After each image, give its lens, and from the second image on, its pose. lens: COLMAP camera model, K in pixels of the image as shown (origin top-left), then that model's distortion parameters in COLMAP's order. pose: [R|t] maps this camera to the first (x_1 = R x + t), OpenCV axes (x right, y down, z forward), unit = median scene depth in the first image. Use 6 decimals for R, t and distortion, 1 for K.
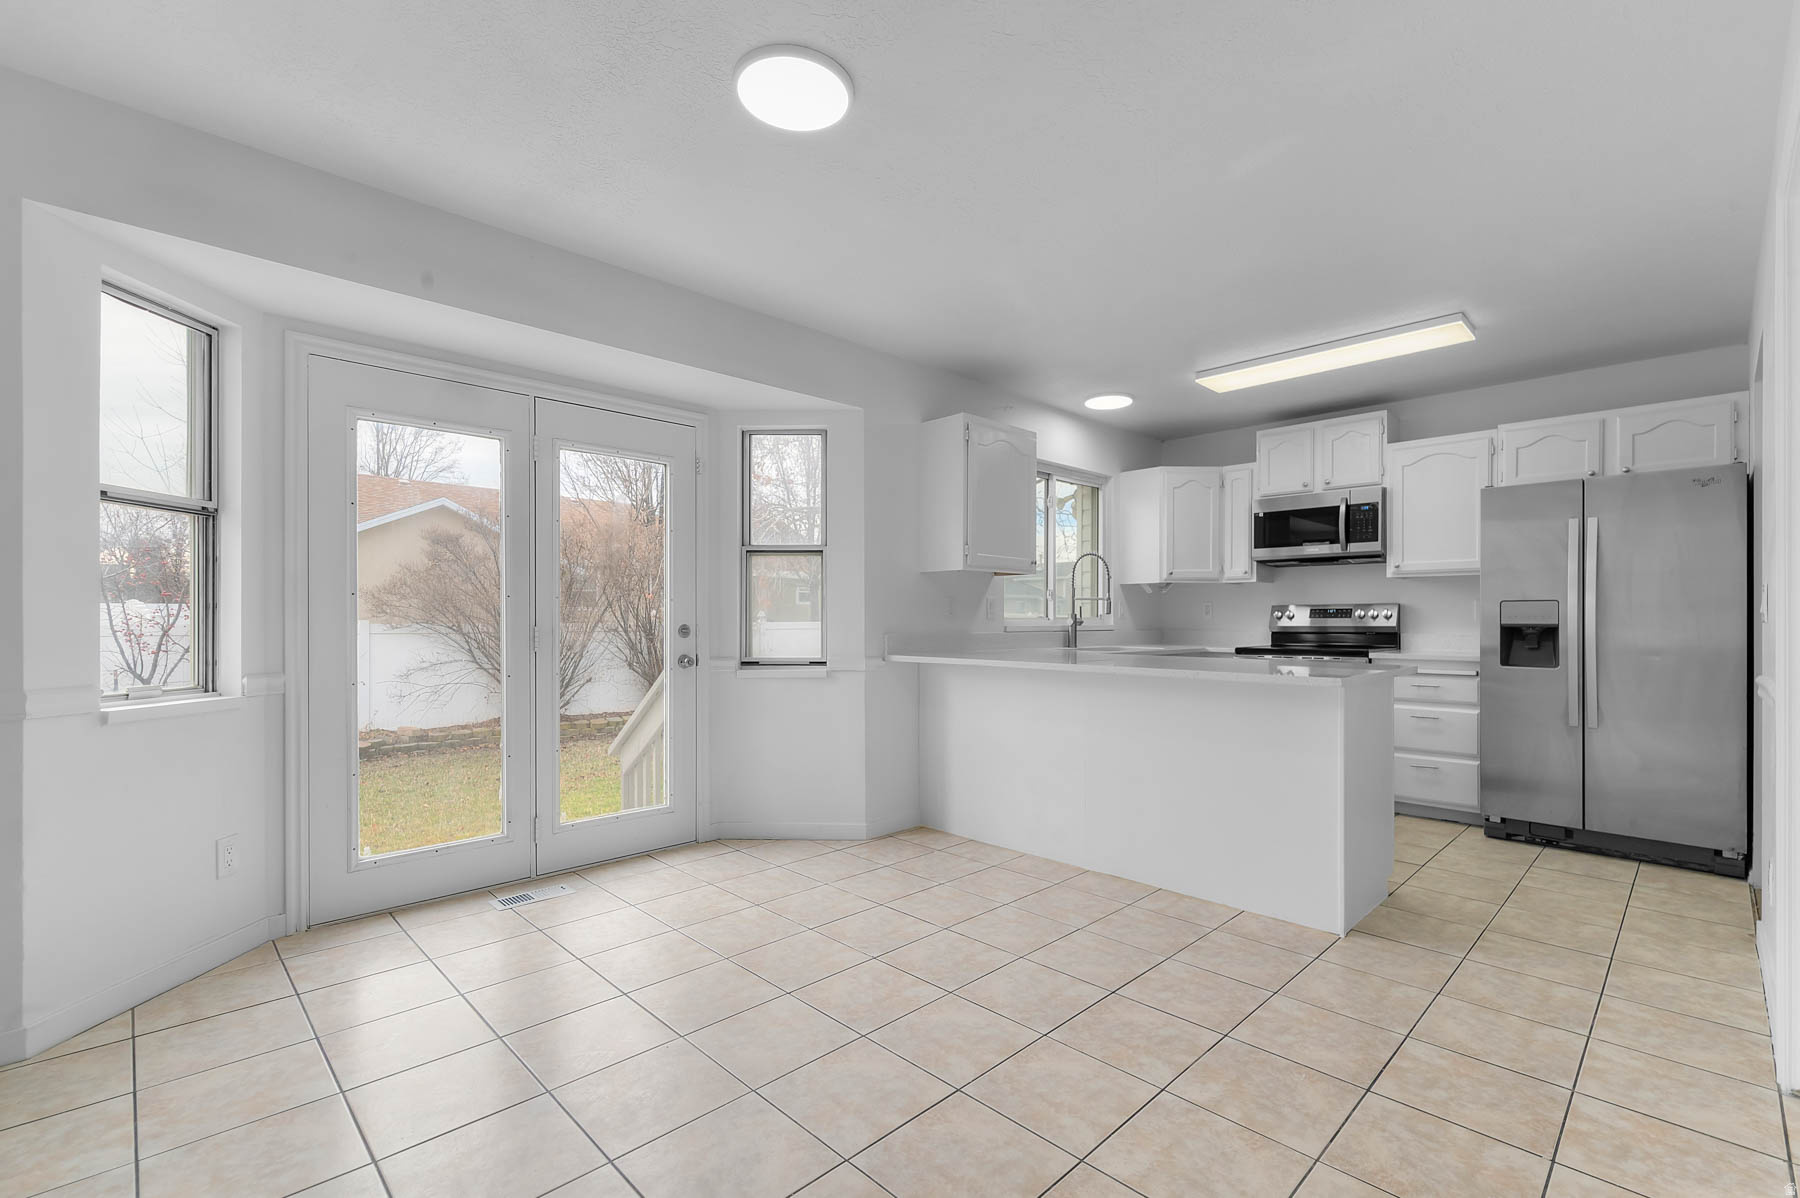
lens RADIAL K [[792.8, 0, 907.1], [0, 792.8, 610.0], [0, 0, 1]] dist [-0.000653, 0.000818]
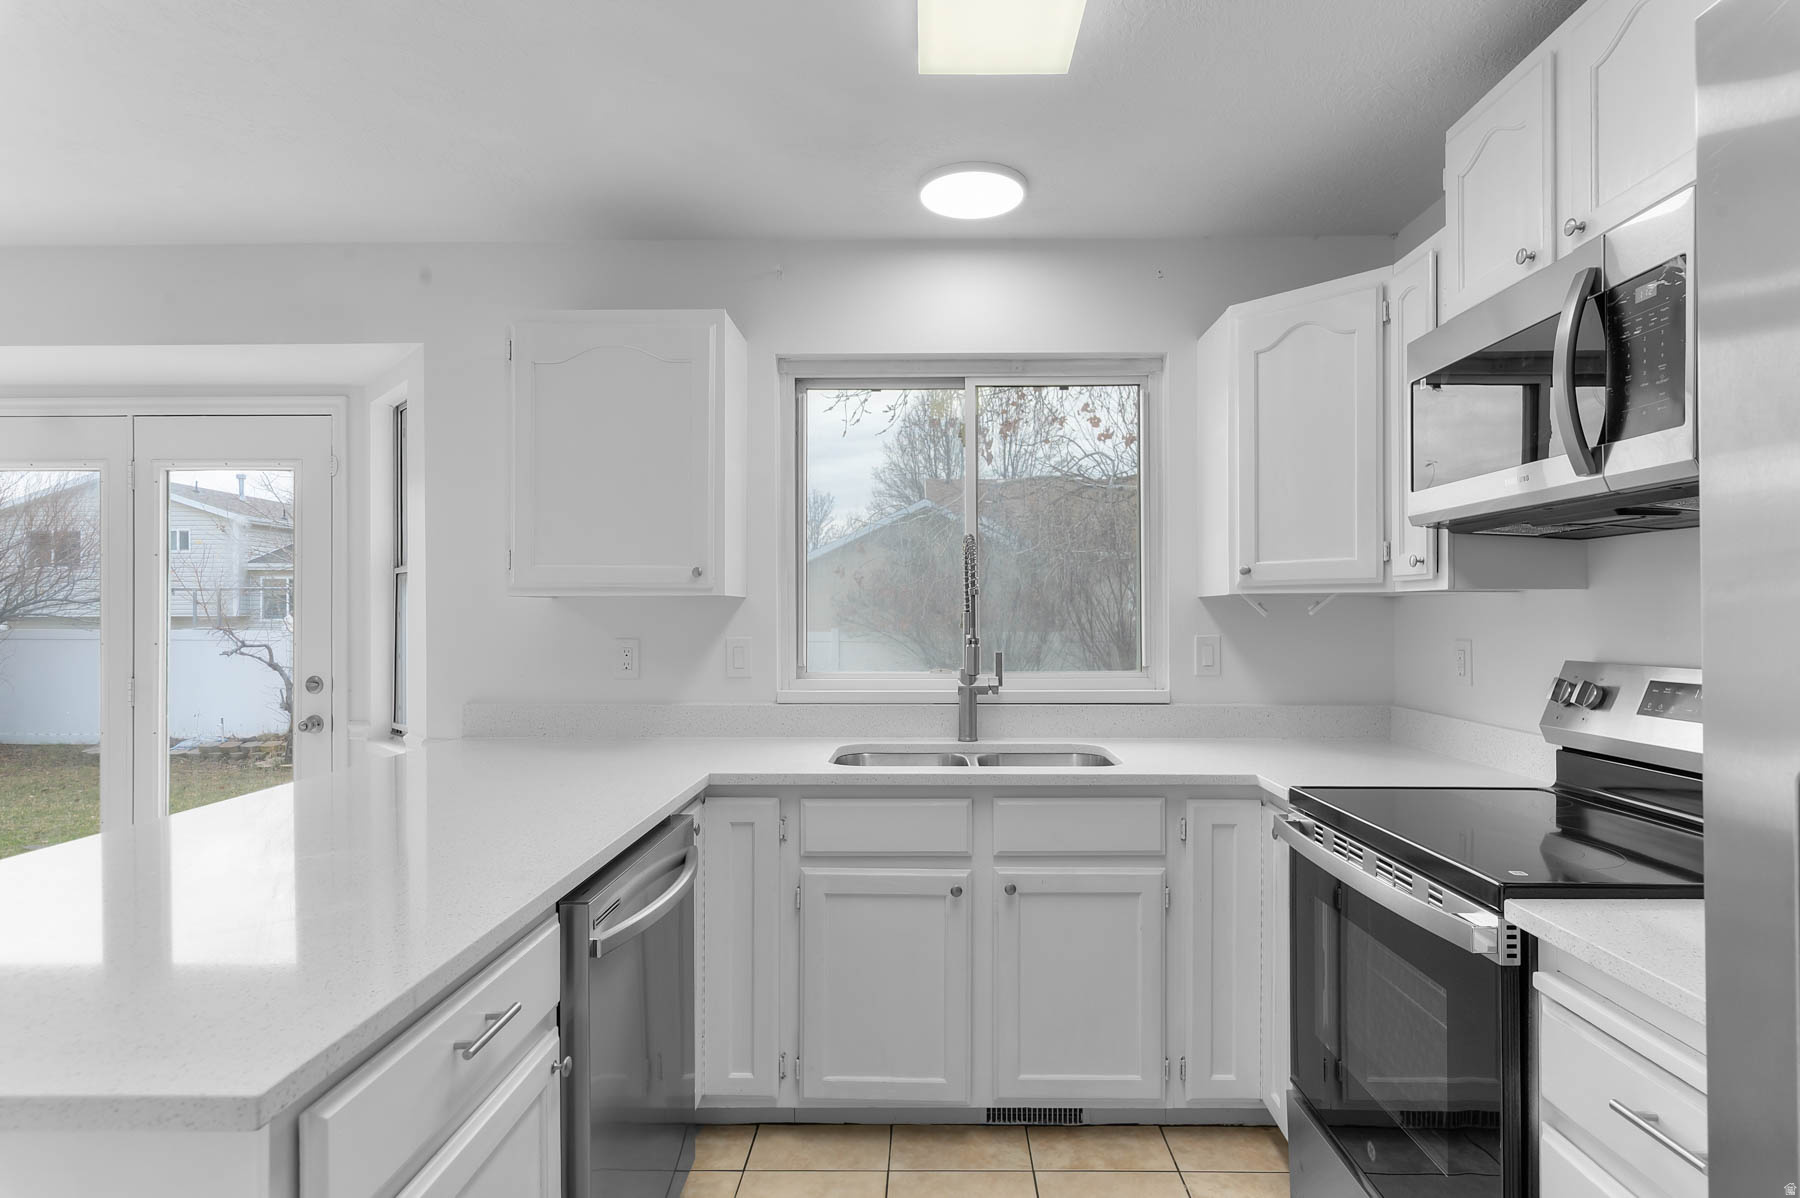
lens RADIAL K [[926.4, 0, 912.9], [0, 926.4, 607.9], [0, 0, 1]] dist [-0.003534, 0.003407]
pose [[0.702518, -0.006775, -0.711634, 0.697551], [0.010051, 0.999949, 0.000402, -0.038465], [0.711595, -0.007435, 0.702550, 0.717855]]
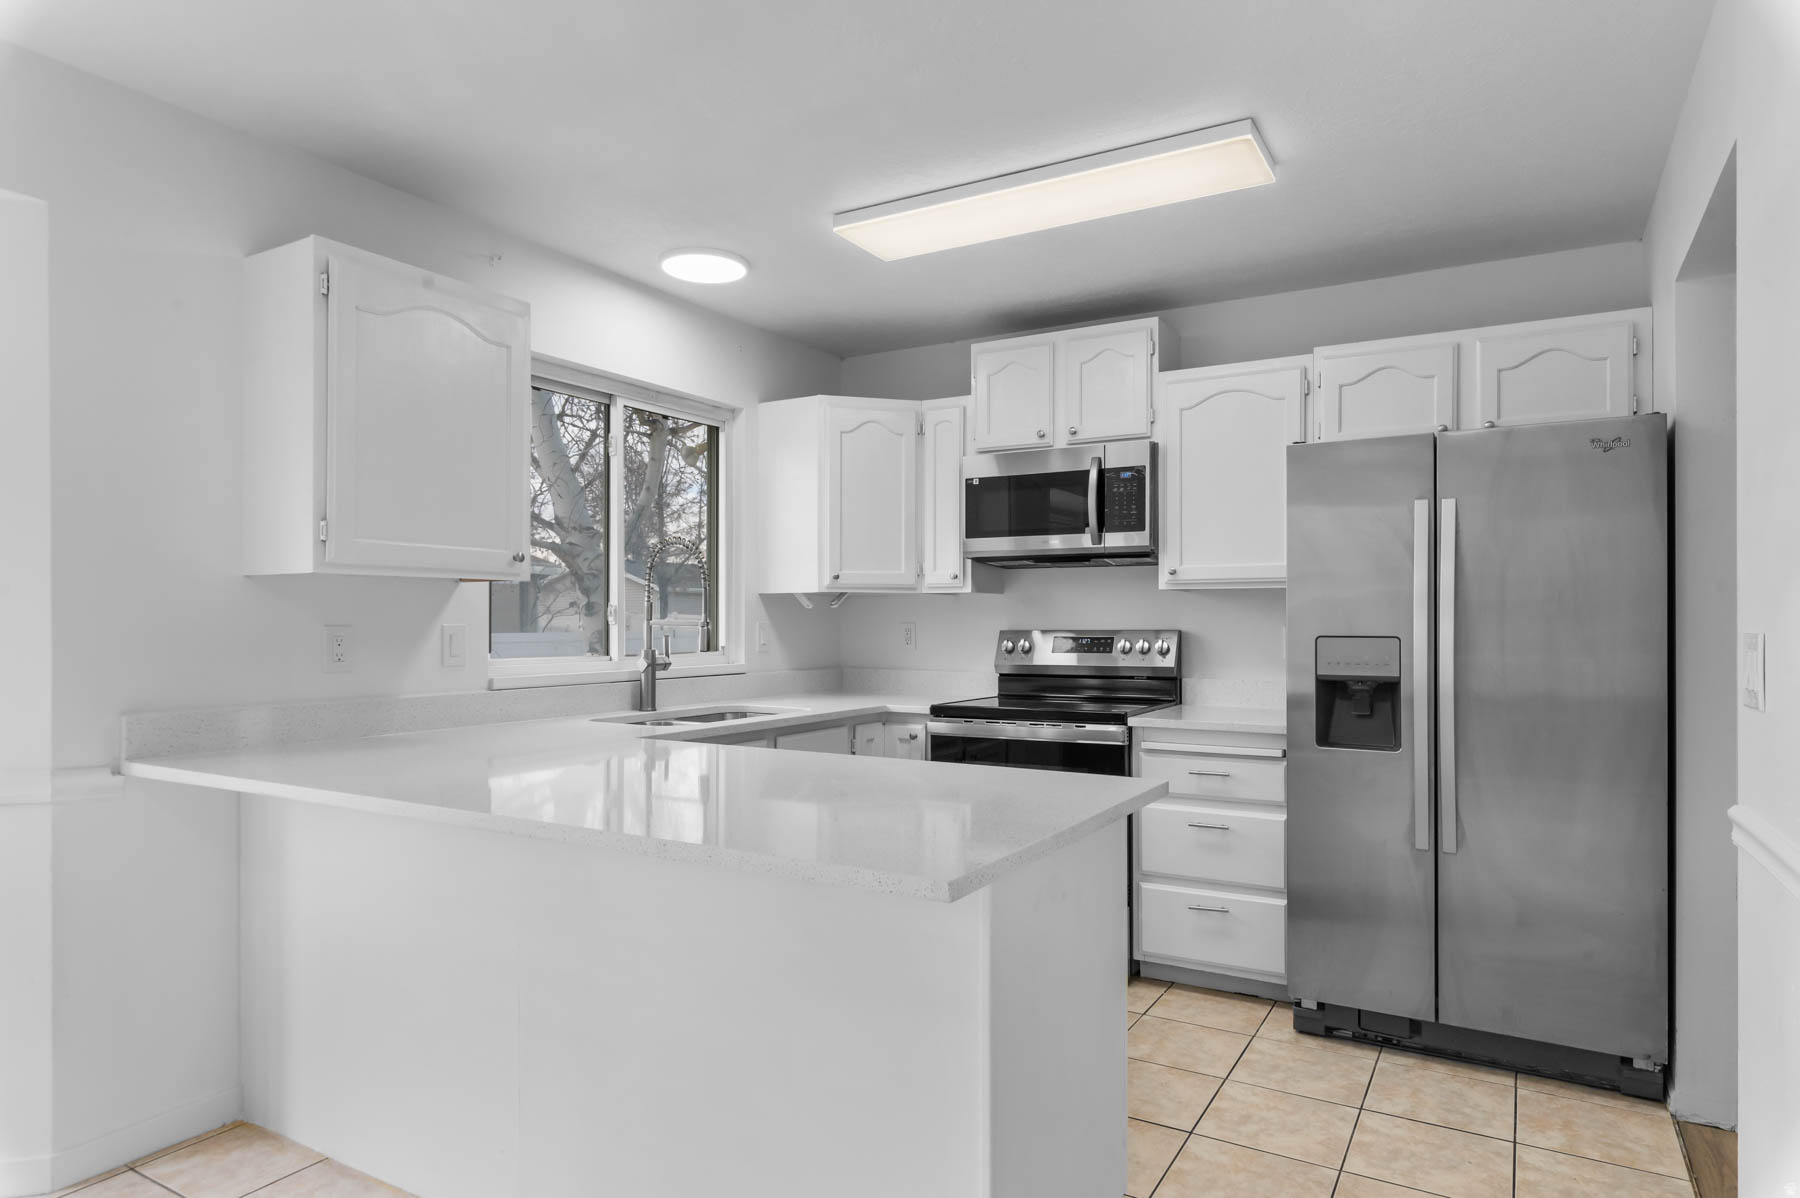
lens RADIAL K [[1040.2, 0, 910.6], [0, 1040.2, 599.0], [0, 0, 1]] dist [-0.004981, -0.000416]
pose [[0.966240, 0.004601, 0.257604, 0.240370], [-0.002188, 0.999951, -0.009655, -0.028846], [-0.257635, 0.008765, 0.966202, 0.308308]]
